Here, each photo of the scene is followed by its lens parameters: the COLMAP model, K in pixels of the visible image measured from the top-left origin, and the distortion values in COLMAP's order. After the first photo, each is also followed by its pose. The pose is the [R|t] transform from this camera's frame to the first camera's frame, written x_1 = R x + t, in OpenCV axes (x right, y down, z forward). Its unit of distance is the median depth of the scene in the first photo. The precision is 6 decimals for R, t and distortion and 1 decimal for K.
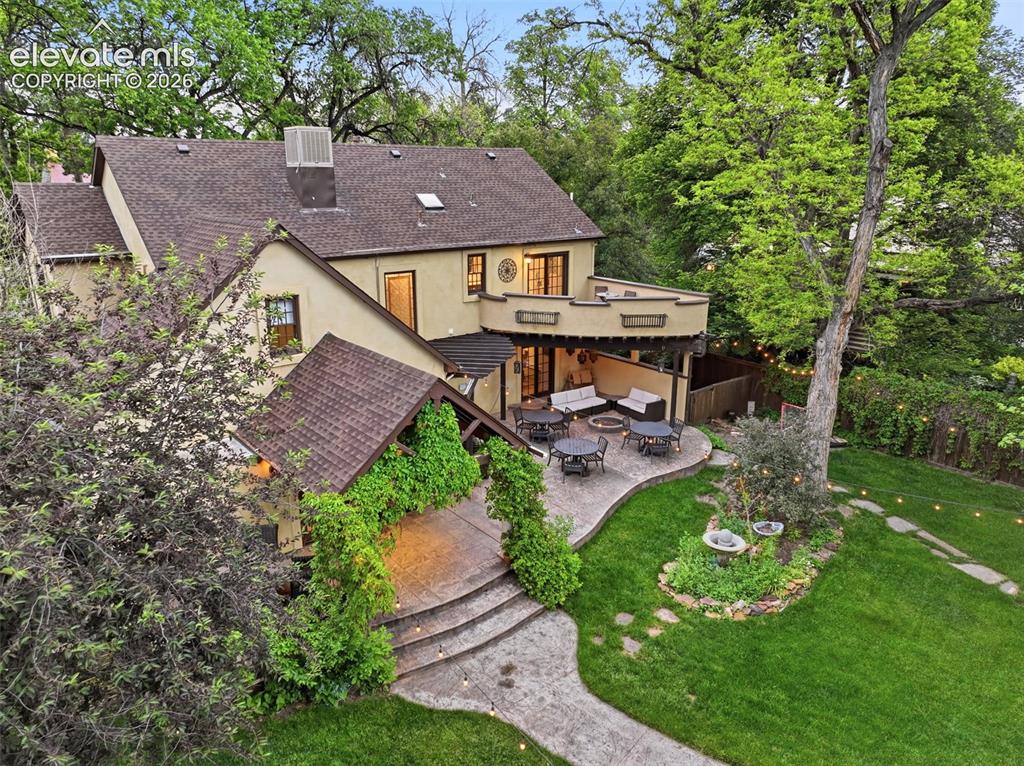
lens RADIAL K [[713.1, 0, 512.9], [0, 713.1, 379.9], [0, 0, 1]] dist [0.014276, 0.006124]
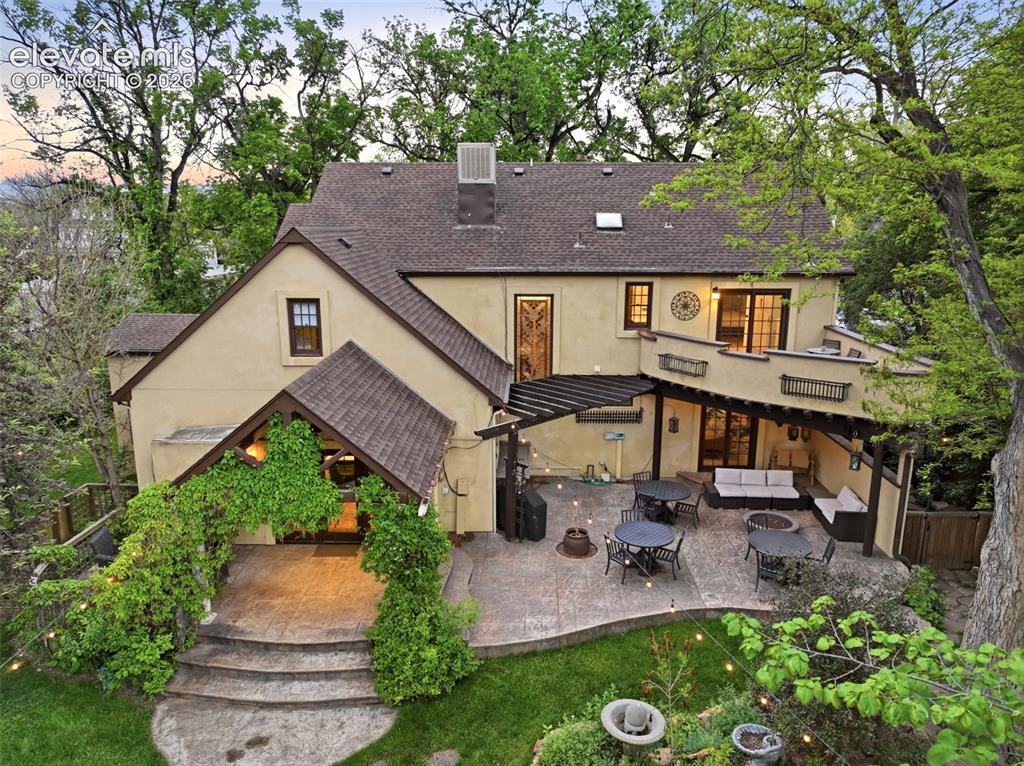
lens RADIAL K [[713.1, 0, 511.9], [0, 713.1, 386.9], [0, 0, 1]] dist [0.014276, 0.006124]
pose [[0.767601, 0.145965, -0.624086, 0.387887], [-0.179154, 0.983773, 0.009738, -0.037872], [0.615380, 0.104332, 0.781295, 0.271796]]
